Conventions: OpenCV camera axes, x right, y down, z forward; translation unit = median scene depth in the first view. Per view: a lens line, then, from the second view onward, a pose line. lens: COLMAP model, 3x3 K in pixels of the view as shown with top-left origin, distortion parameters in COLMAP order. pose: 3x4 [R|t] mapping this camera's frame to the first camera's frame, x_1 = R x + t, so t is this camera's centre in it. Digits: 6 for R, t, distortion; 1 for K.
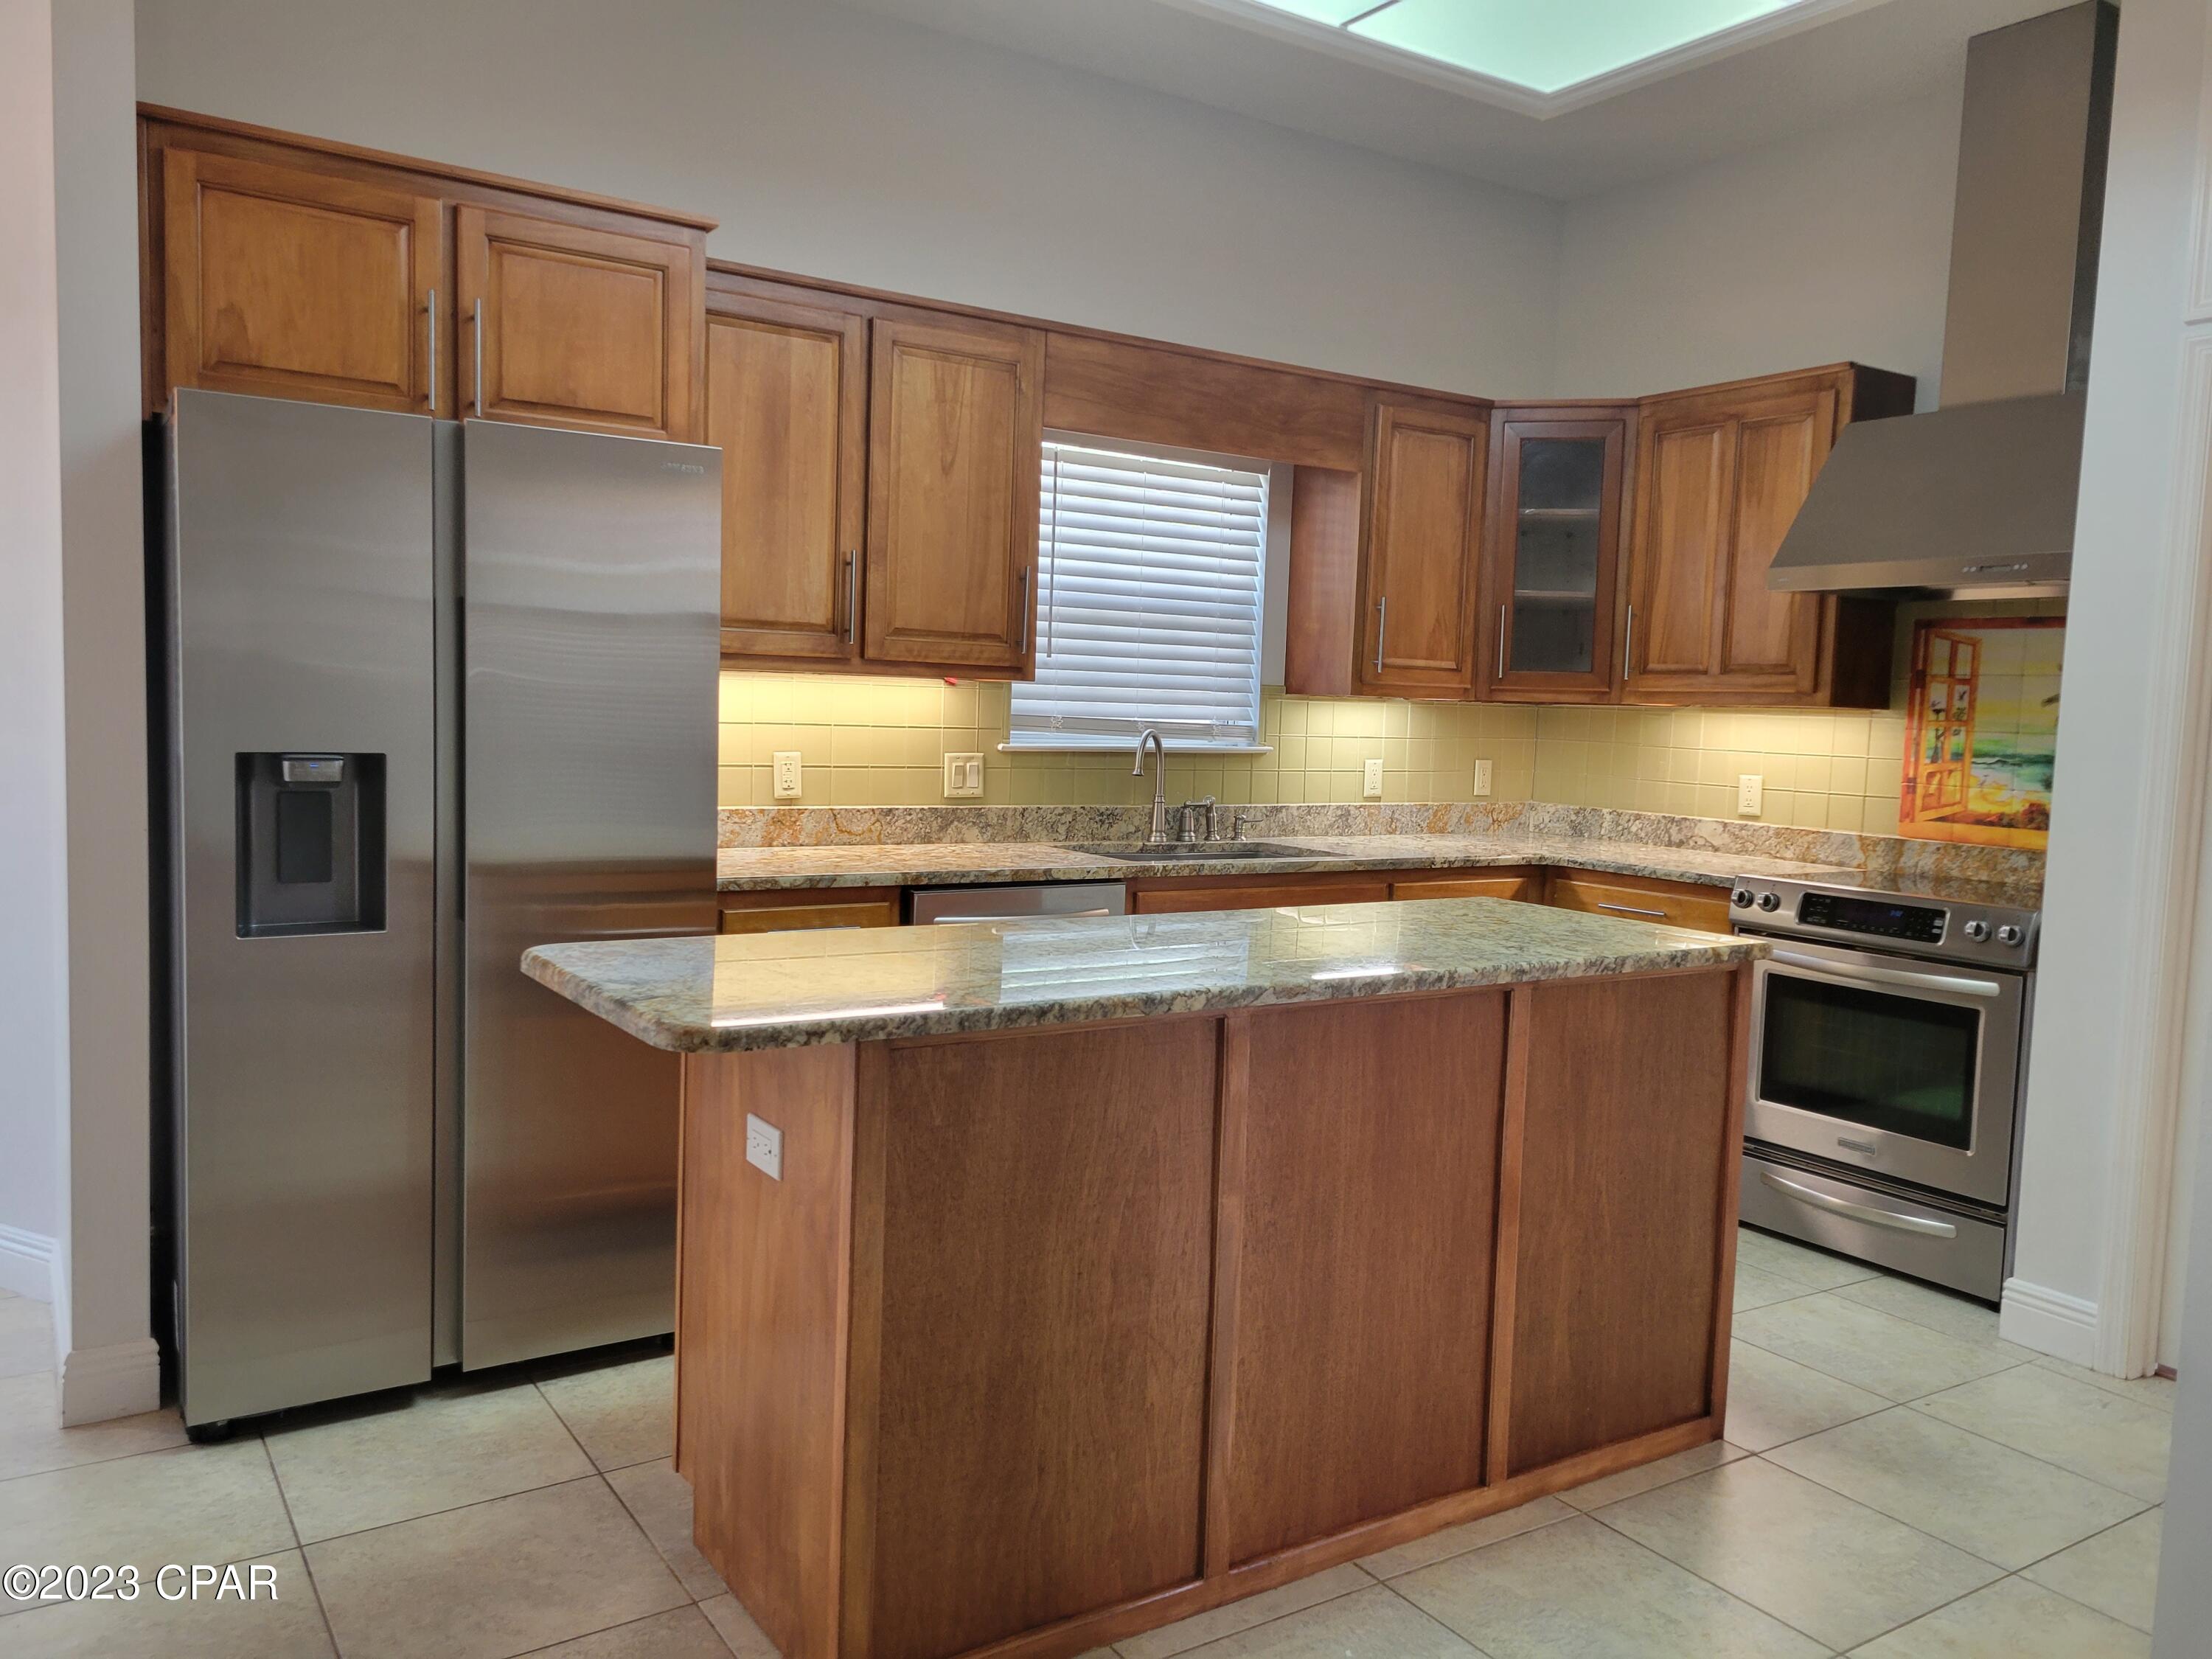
lens RADIAL K [[1651.7, 0, 1054.7], [0, 1651.7, 850.8], [0, 0, 1]] dist [0.058145, -0.043215]
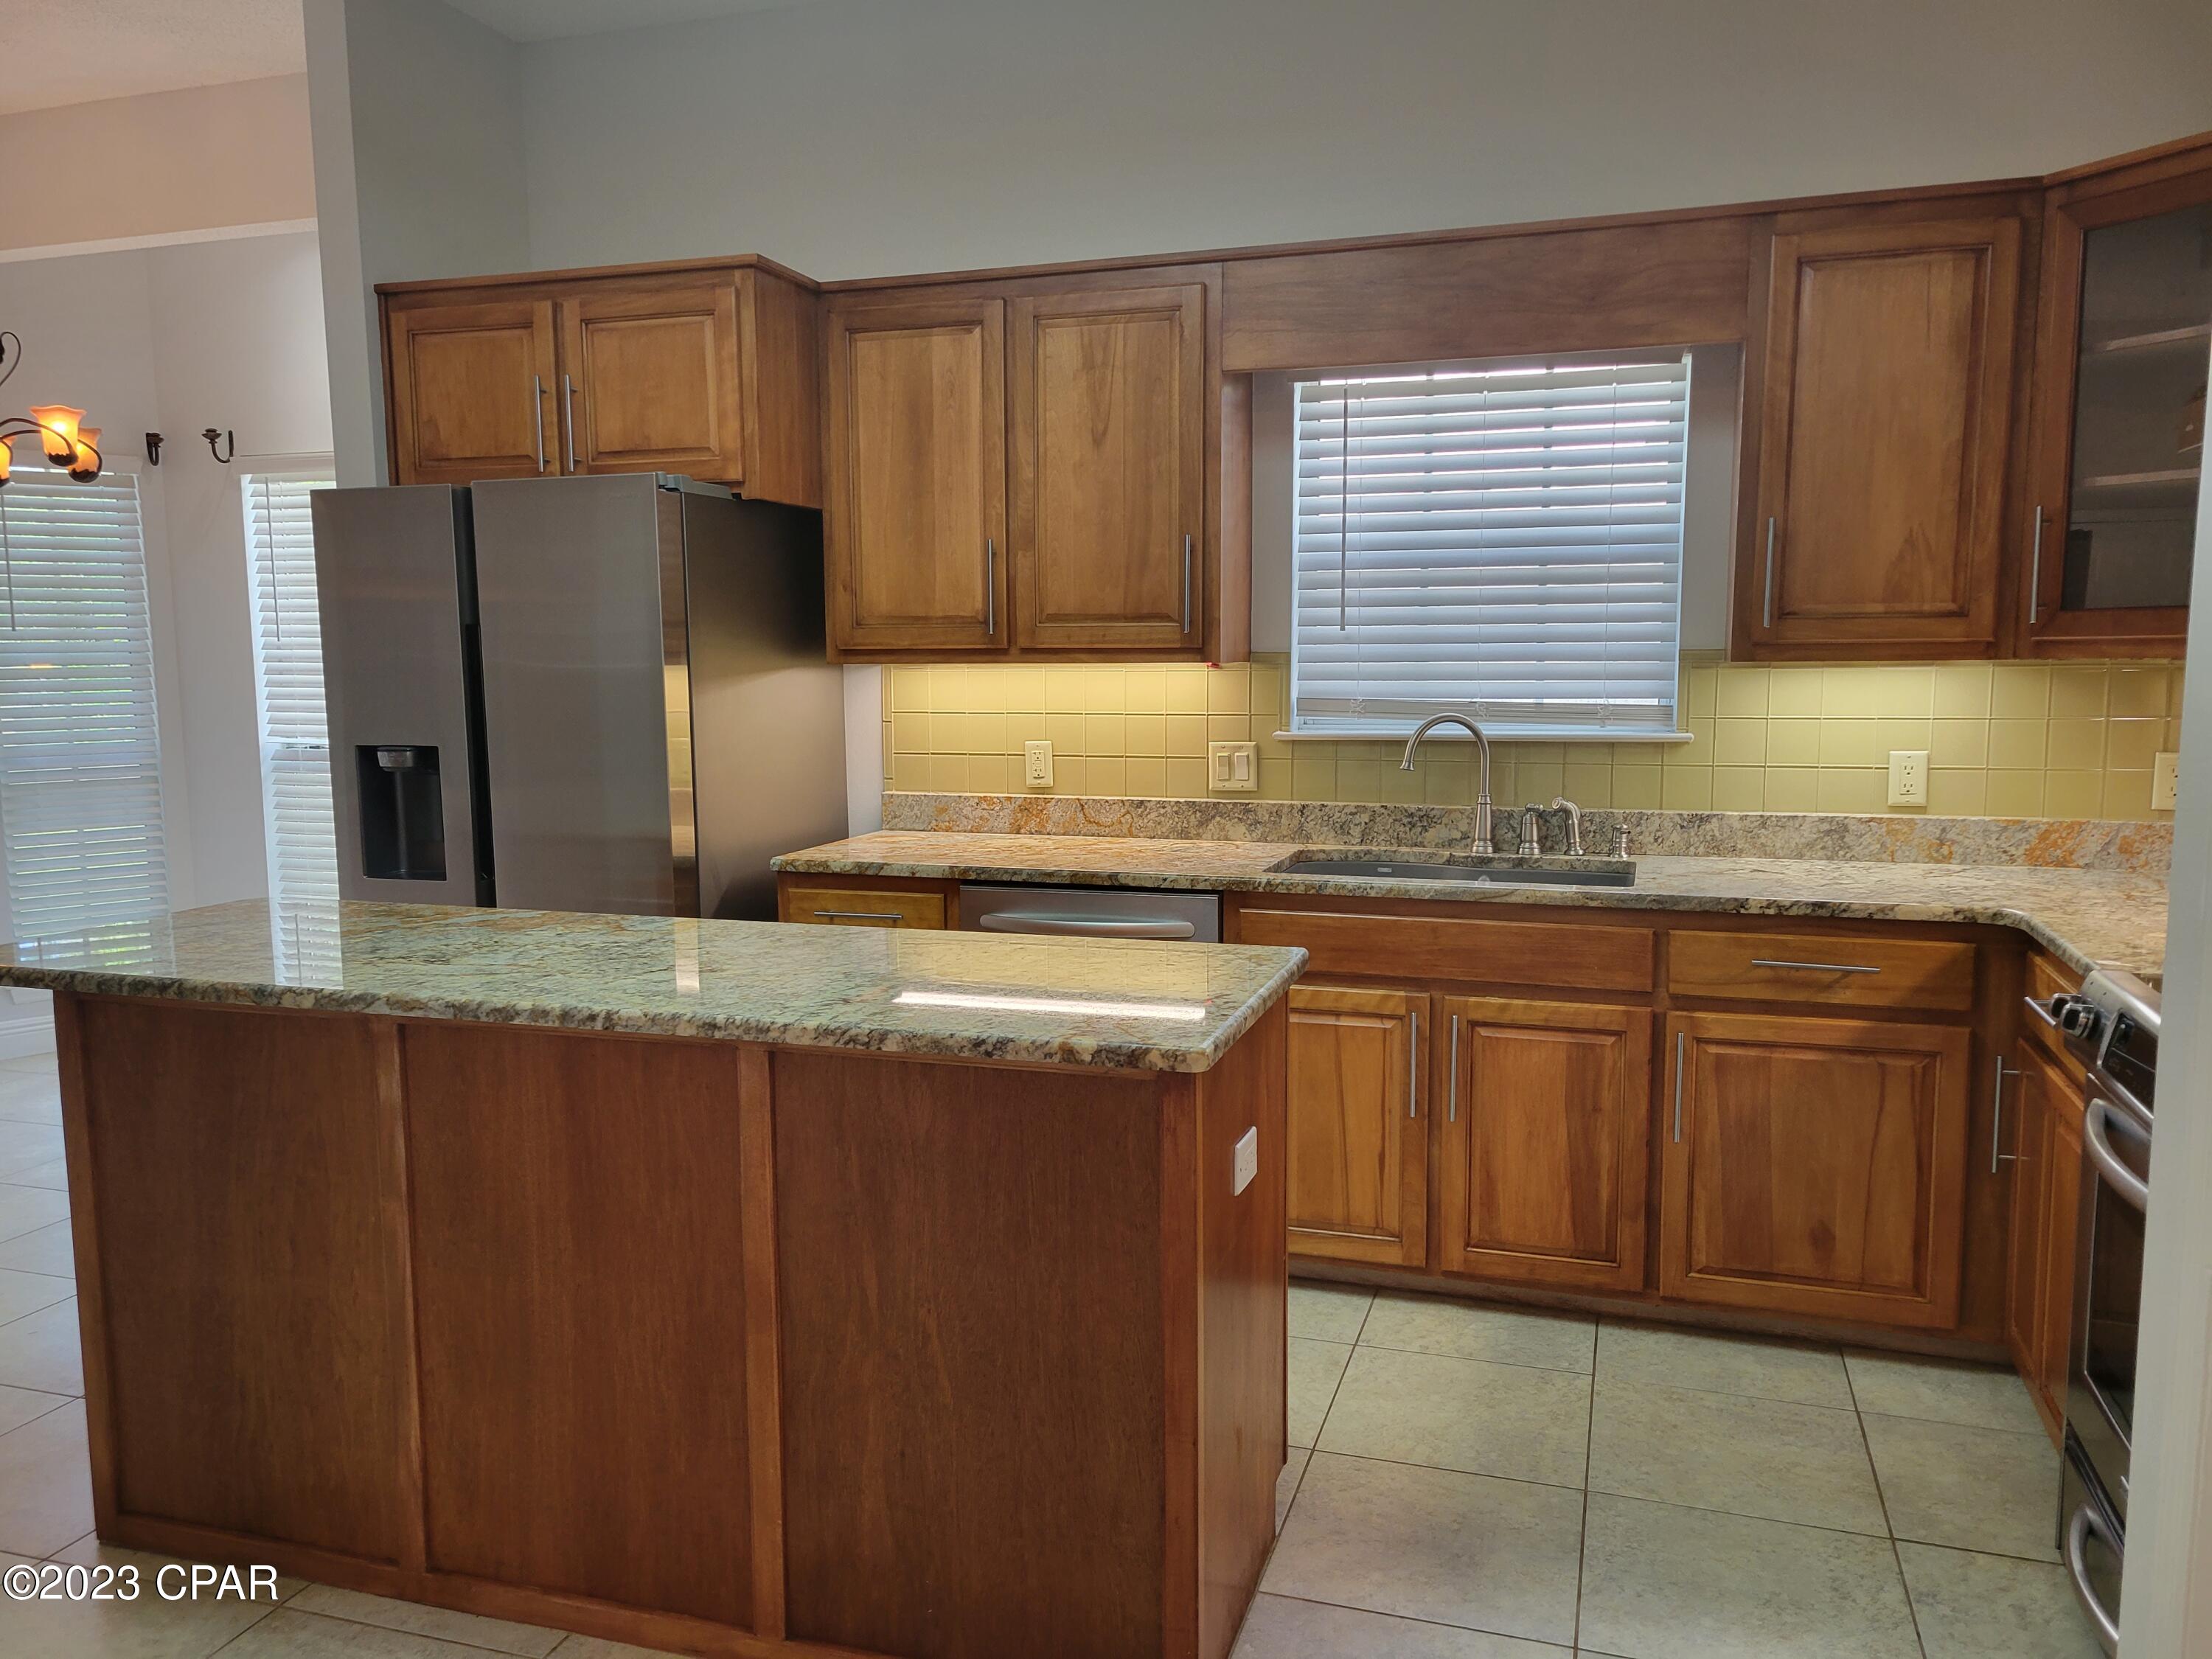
lens RADIAL K [[1651.7, 0, 1096.8], [0, 1651.7, 860.9], [0, 0, 1]] dist [0.058145, -0.043215]
pose [[0.630741, 0.062063, -0.773507, 0.662610], [-0.042430, 0.998064, 0.045482, -0.034977], [0.774832, 0.004133, 0.632153, 0.401346]]
